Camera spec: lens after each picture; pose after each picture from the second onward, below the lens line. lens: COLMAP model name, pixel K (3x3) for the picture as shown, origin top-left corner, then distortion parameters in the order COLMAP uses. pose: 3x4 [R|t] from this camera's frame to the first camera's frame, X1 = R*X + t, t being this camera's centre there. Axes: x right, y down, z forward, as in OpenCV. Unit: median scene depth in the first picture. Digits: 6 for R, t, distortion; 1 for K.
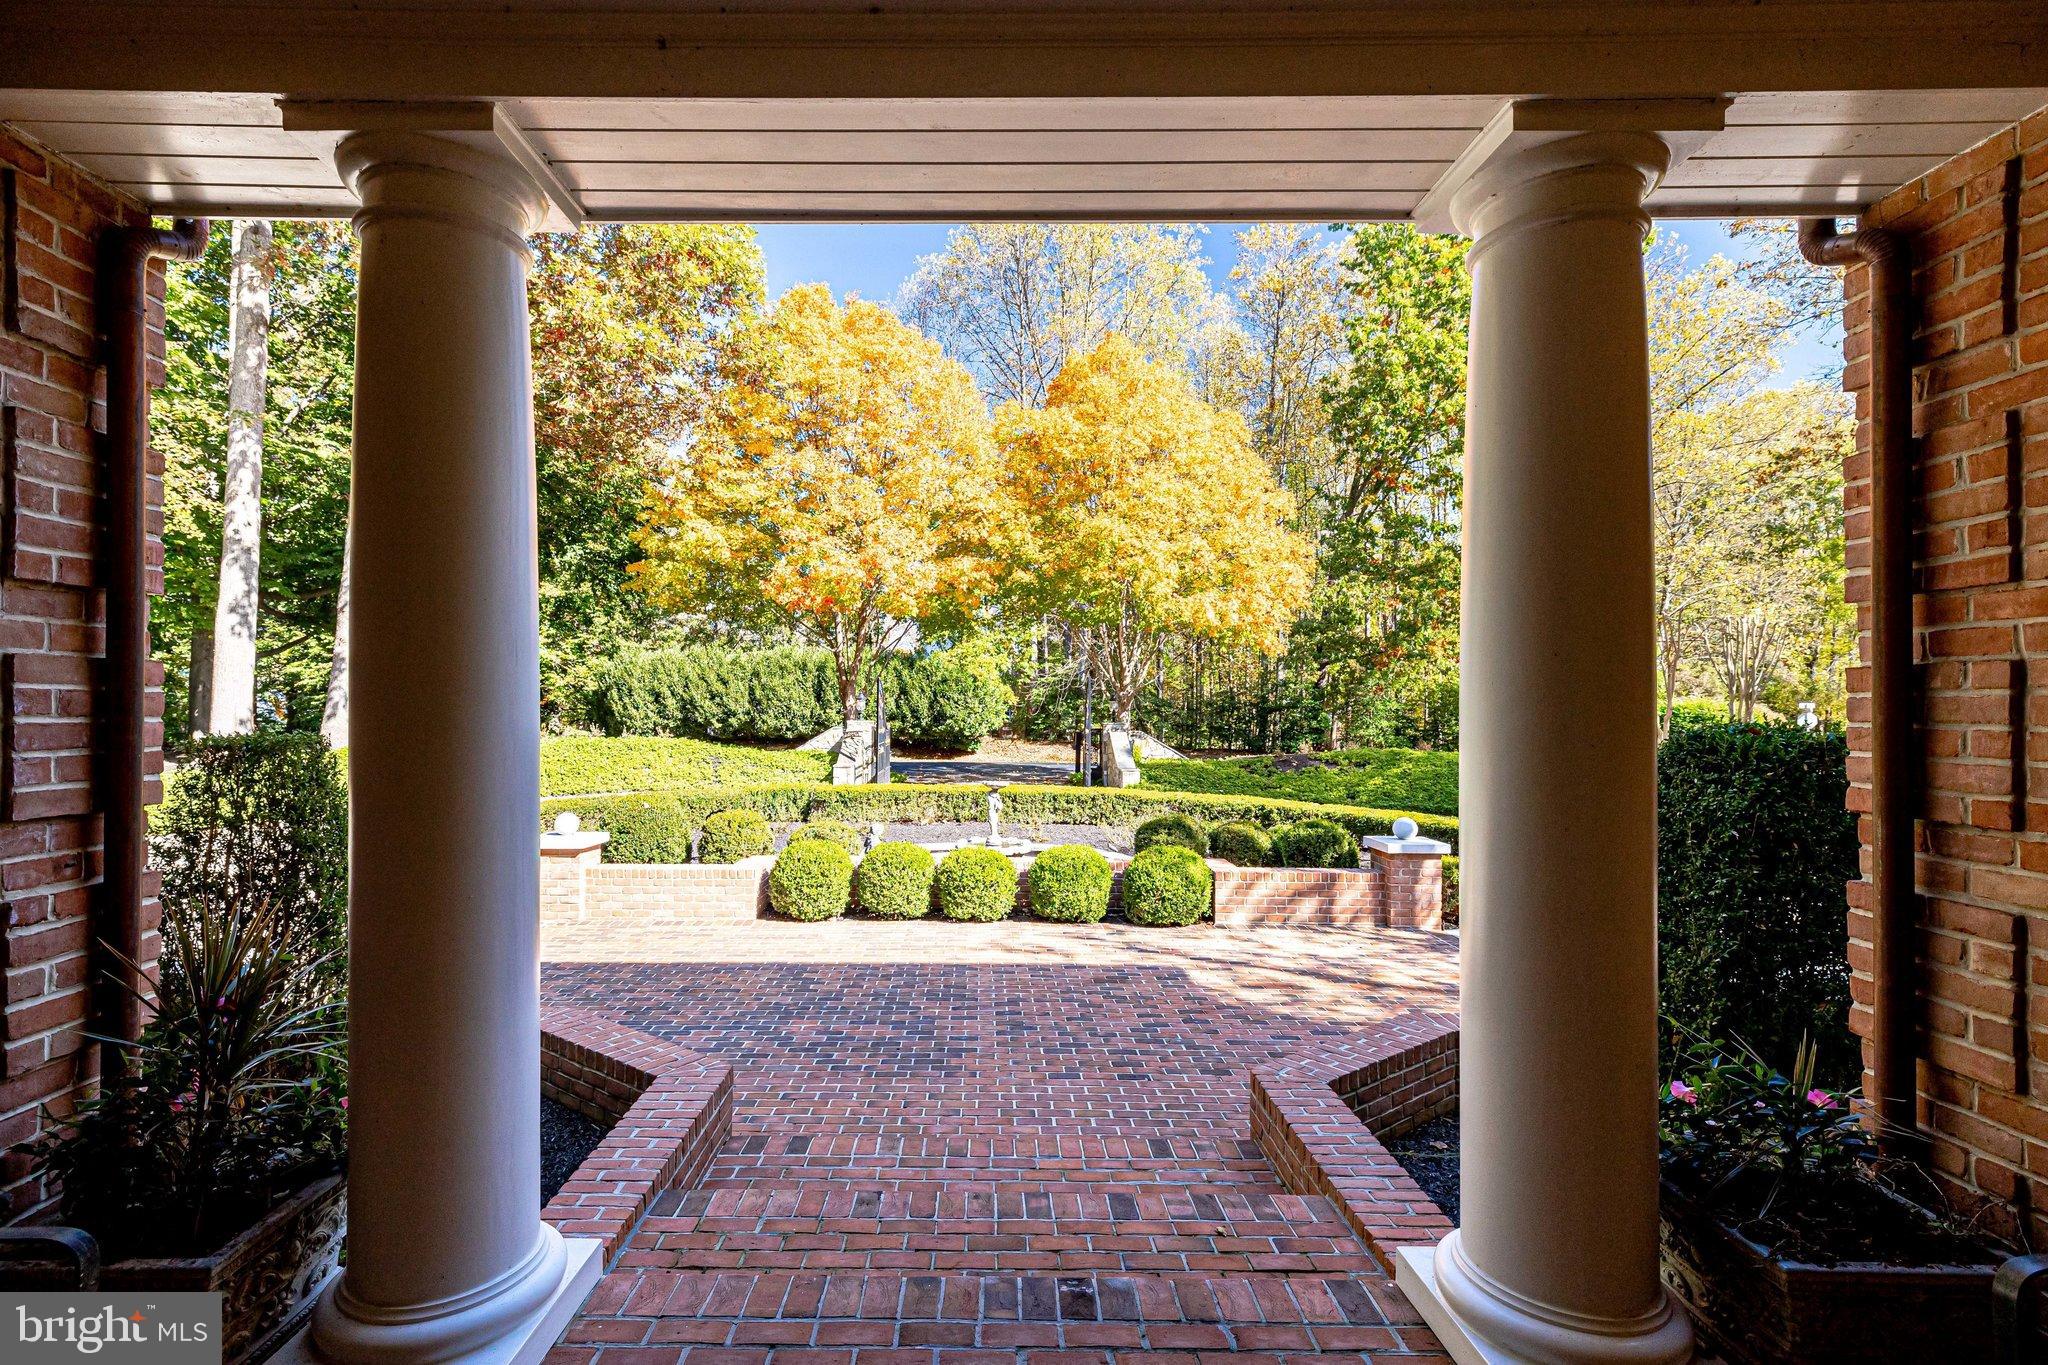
lens RADIAL K [[994.8, 0, 991.9], [0, 994.8, 737.2], [0, 0, 1]] dist [0.001294, 0.000198]
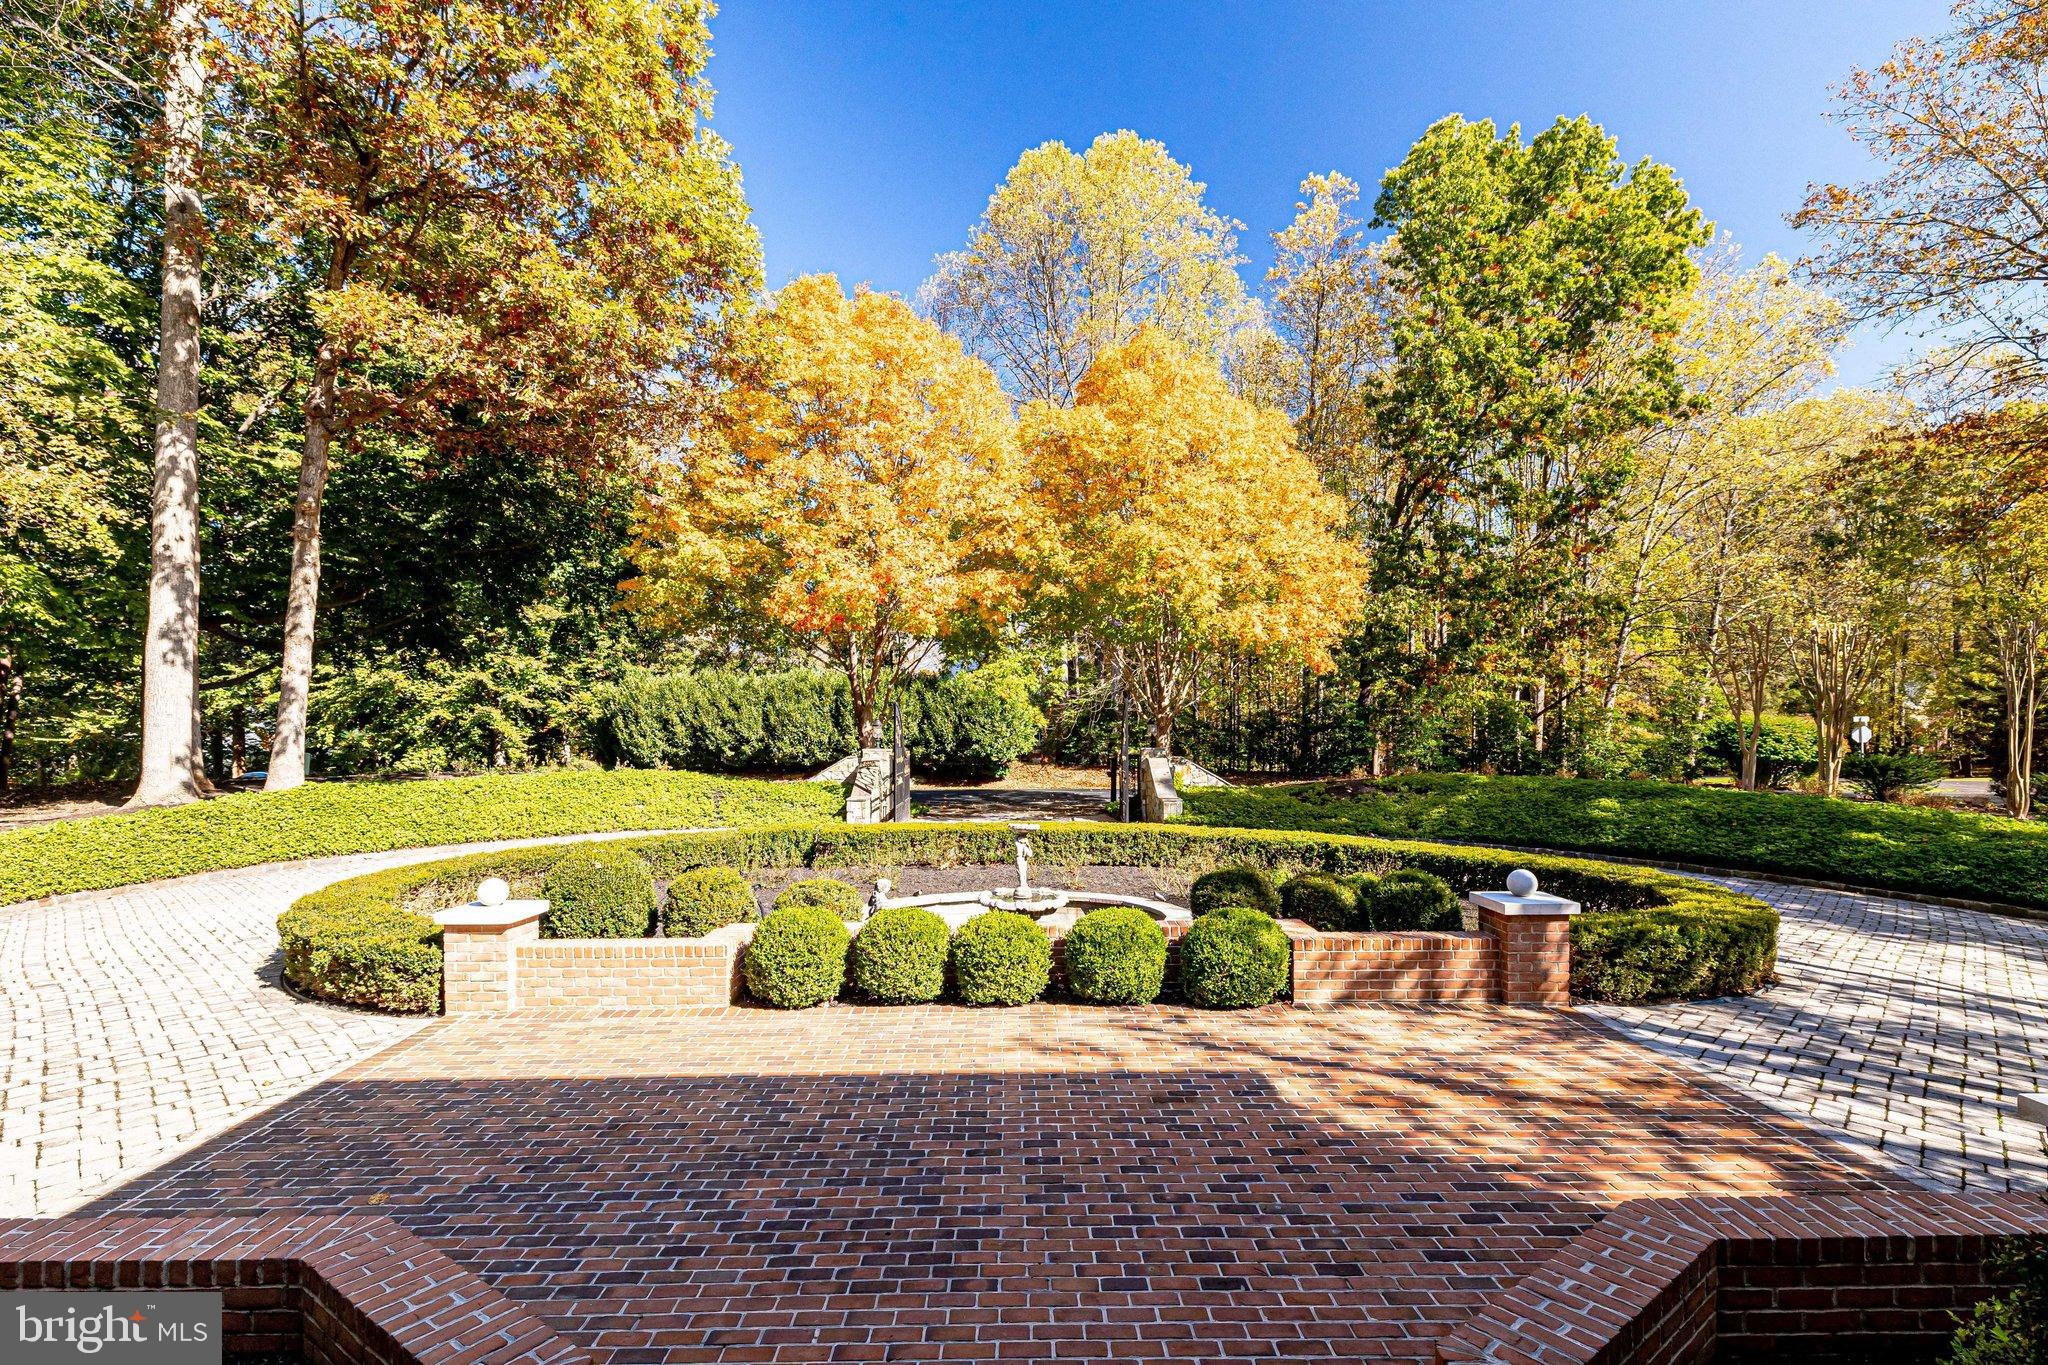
lens RADIAL K [[952.4, 0, 1024.0], [0, 952.4, 682.5], [0, 0, 1]] dist [-0.000978, 0.000208]
pose [[0.999944, -0.010376, 0.002089, 0.002646], [0.010502, 0.997193, -0.074138, -0.013389], [-0.001314, 0.074156, 0.997246, 0.140854]]
